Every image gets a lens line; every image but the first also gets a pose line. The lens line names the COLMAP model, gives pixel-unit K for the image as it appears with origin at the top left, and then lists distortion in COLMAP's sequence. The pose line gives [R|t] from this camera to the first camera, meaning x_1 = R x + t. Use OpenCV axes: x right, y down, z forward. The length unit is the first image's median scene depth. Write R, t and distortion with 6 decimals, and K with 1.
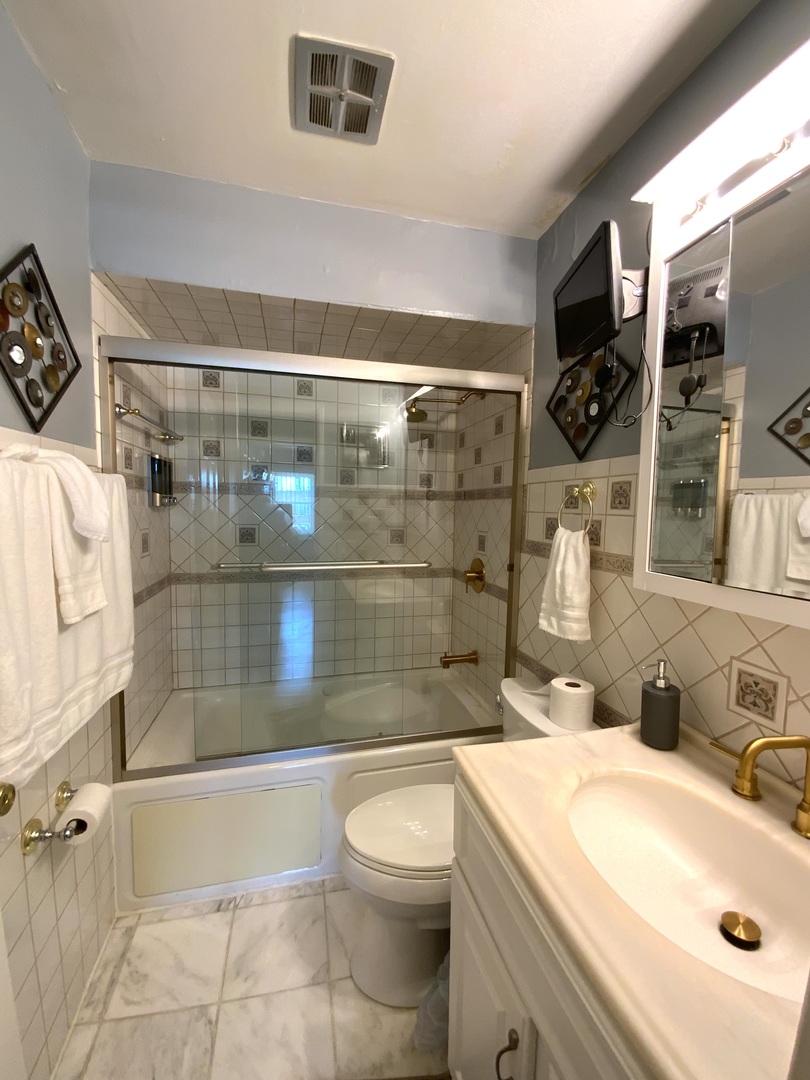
lens RADIAL K [[437.2, 0, 405.0], [0, 437.2, 540.0], [0, 0, 1]] dist [0.017592, -0.016679]
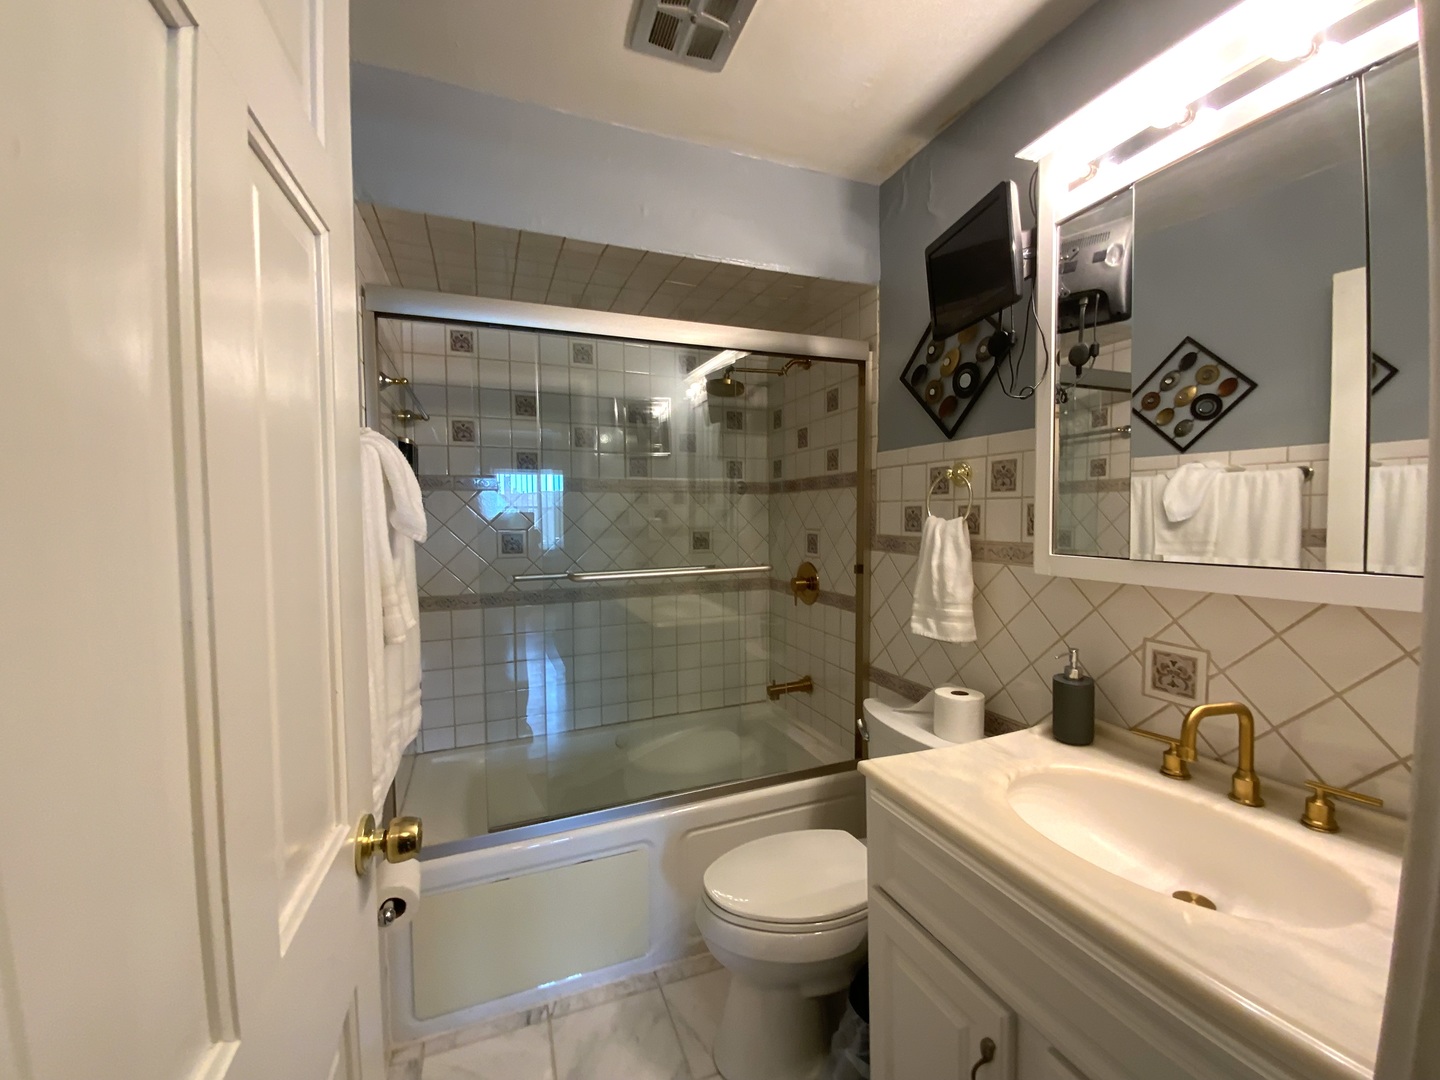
lens RADIAL K [[582.9, 0, 718.4], [0, 582.9, 541.6], [0, 0, 1]] dist [0.017592, -0.016679]
pose [[0.991139, -0.032007, 0.128912, -0.211222], [0.035213, 0.999123, -0.022671, 0.034111], [-0.128073, 0.027010, 0.991397, -0.092623]]
